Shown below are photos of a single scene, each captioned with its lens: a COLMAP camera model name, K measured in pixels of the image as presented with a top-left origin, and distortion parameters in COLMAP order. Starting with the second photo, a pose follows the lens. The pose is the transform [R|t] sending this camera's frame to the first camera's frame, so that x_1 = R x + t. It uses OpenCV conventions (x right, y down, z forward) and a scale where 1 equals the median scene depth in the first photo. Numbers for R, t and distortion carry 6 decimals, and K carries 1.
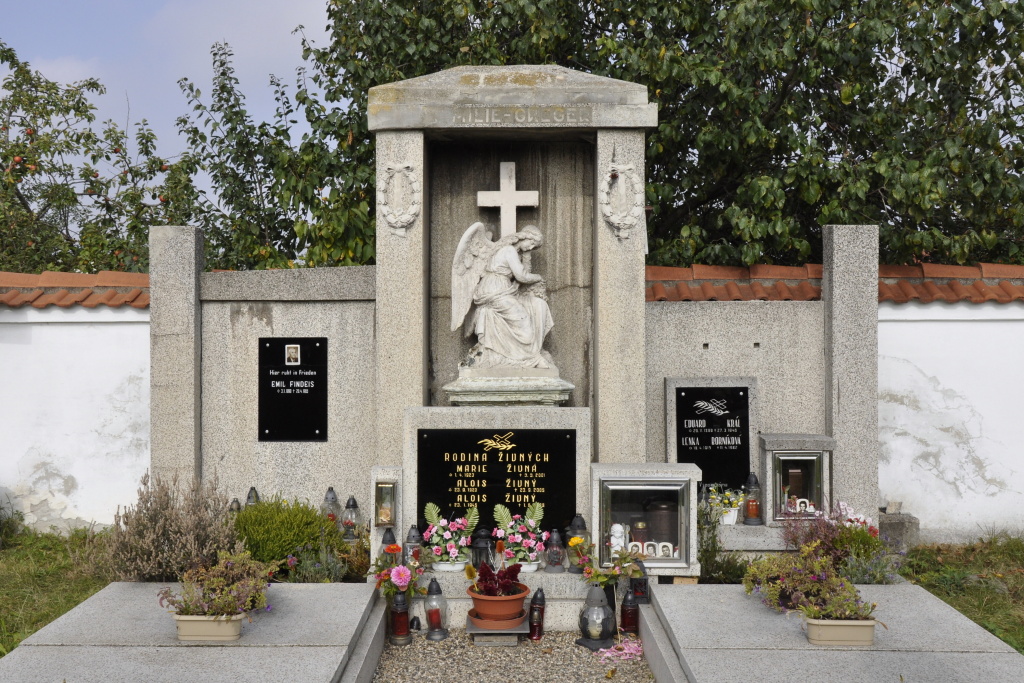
lens RADIAL K [[1148.9, 0, 510.9], [0, 1148.9, 339.5], [0, 0, 1]] dist [-0.013619, 0.000000]
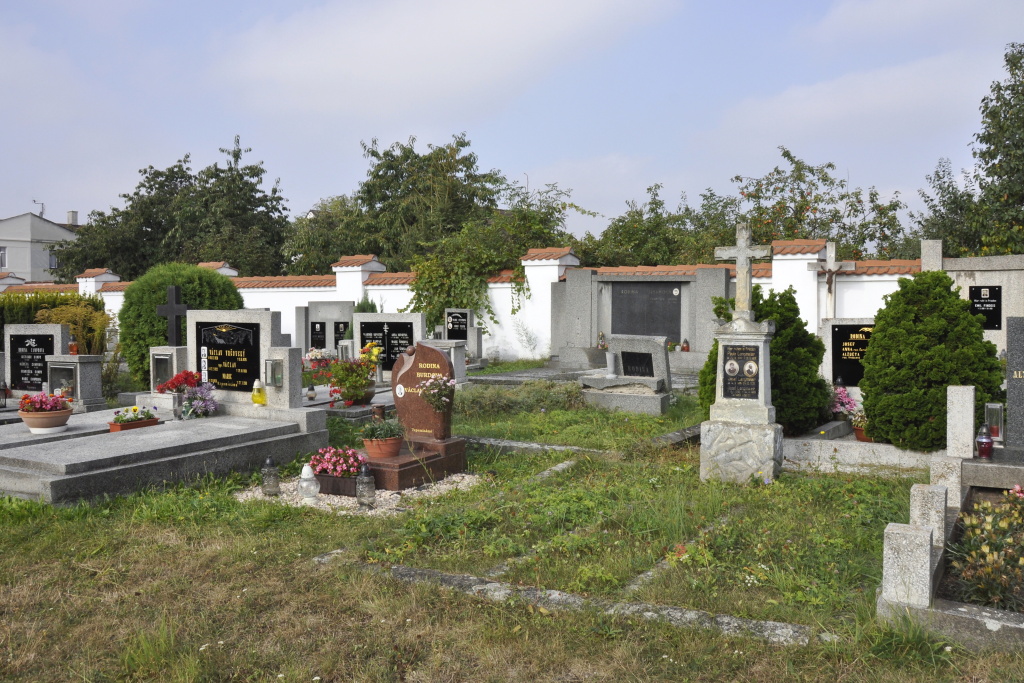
lens RADIAL K [[930.9, 0, 513.1], [0, 930.9, 339.1], [0, 0, 1]] dist [-0.018278, -0.007434]
pose [[0.880564, 0.018686, -0.473559, -0.124583], [-0.007891, 0.999662, 0.024771, 0.060011], [0.473862, -0.018076, 0.880414, -0.996213]]
